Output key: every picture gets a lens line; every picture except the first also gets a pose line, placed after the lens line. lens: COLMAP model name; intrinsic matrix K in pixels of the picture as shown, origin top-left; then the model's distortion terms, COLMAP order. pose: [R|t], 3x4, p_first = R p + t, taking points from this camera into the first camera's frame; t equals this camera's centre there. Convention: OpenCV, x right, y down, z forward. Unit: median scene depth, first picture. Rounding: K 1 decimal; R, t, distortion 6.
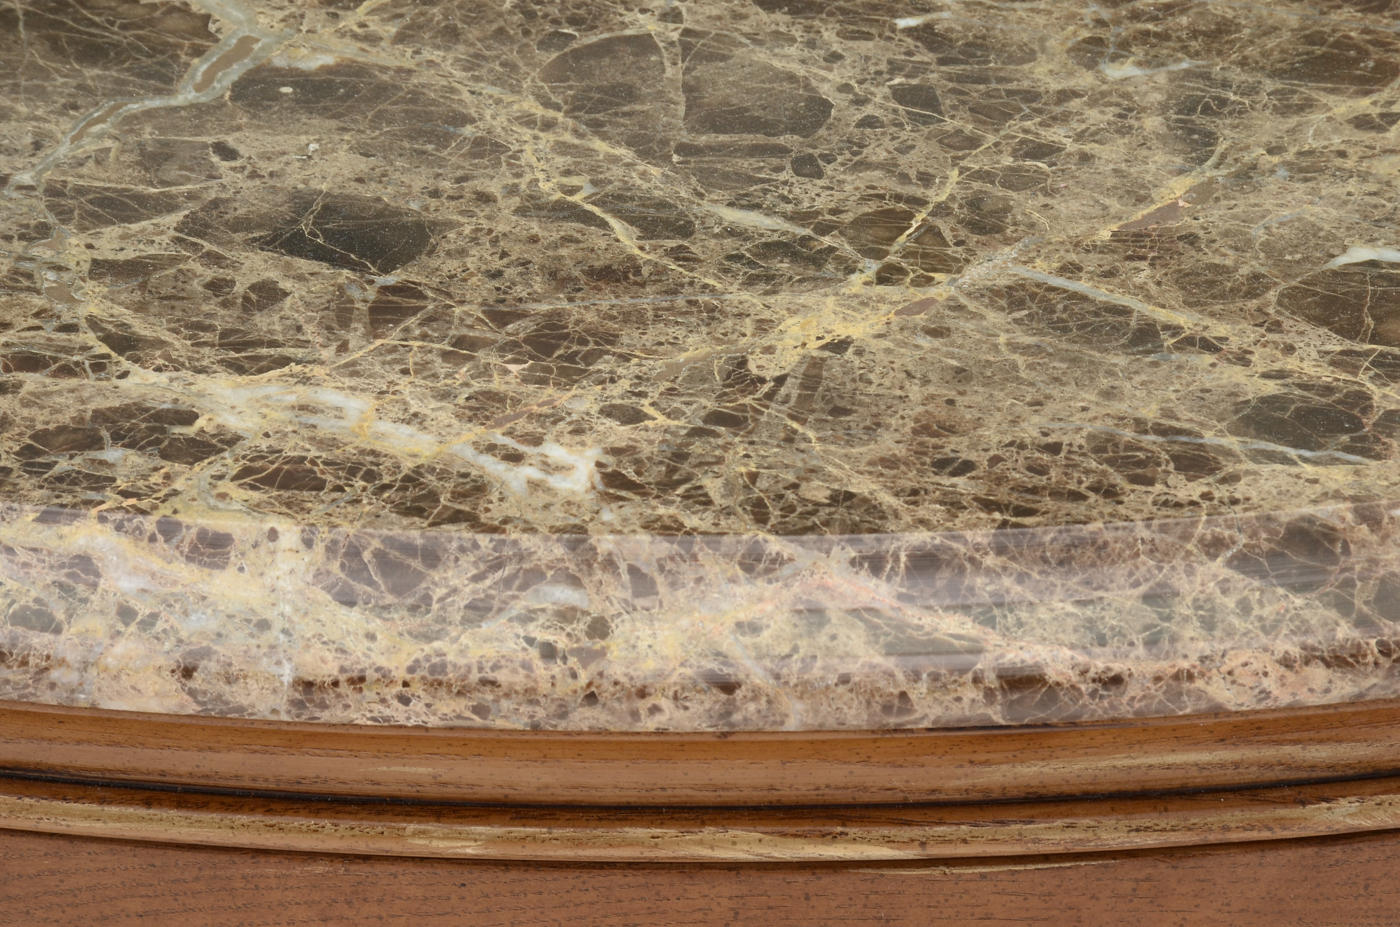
lens RADIAL K [[6793.6, 0, 688.2], [0, 6793.6, 482.9], [0, 0, 1]] dist [1.813629, 0.000000]
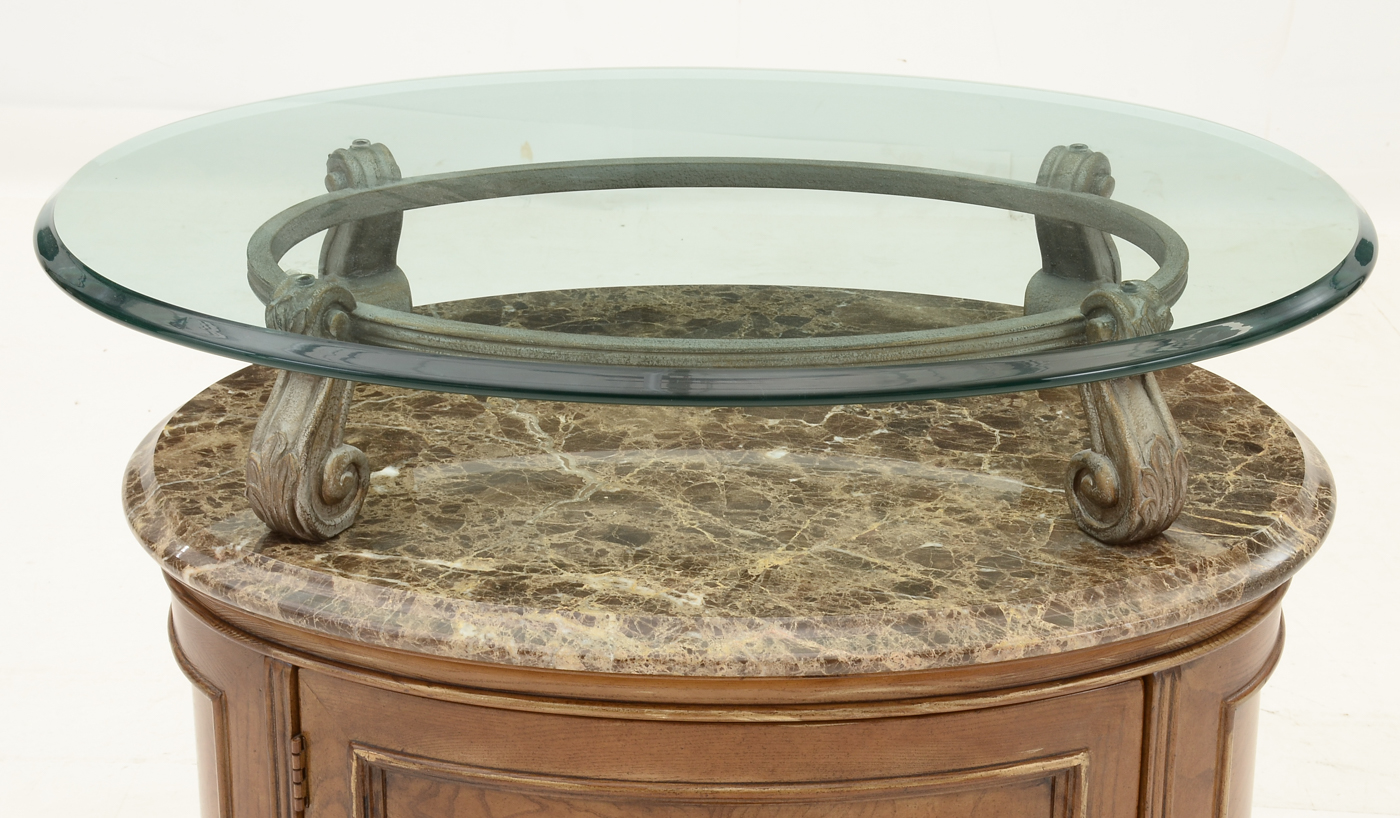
lens RADIAL K [[2606.4, 0, 719.3], [0, 2606.4, 409.4], [0, 0, 1]] dist [0.252363, 0.000000]
pose [[0.999825, 0.008145, 0.016842, -0.027510], [-0.005670, 0.989840, -0.142074, 0.085881], [-0.017828, 0.141953, 0.989713, -0.273790]]
